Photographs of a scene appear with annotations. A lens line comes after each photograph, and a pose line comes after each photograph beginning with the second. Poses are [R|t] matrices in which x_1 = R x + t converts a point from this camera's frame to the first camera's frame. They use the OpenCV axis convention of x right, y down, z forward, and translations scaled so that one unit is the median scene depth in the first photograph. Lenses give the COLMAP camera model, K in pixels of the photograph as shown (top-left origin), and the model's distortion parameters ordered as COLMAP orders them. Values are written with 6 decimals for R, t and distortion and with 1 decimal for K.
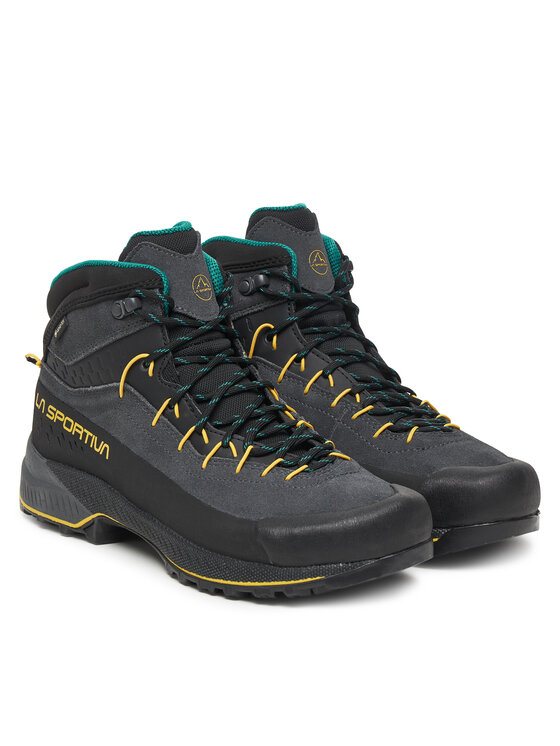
lens RADIAL K [[1663.7, 0, 280.6], [0, 1663.7, 372.0], [0, 0, 1]] dist [0.574687, 0.000000]
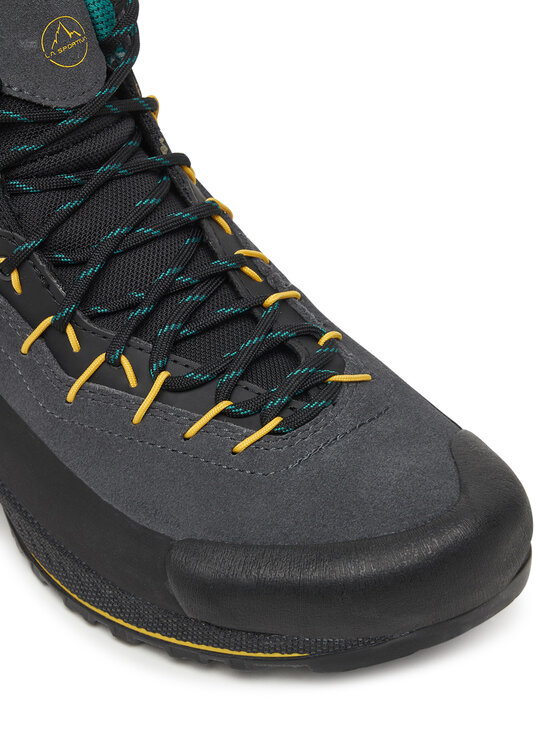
lens RADIAL K [[2300.7, 0, 279.0], [0, 2300.7, 373.1], [0, 0, 1]] dist [-0.249096, 0.000000]
pose [[0.999731, 0.023123, -0.001832, 0.016315], [-0.022054, 0.972019, 0.233867, -0.109840], [0.007188, -0.233763, 0.972267, 0.350417]]
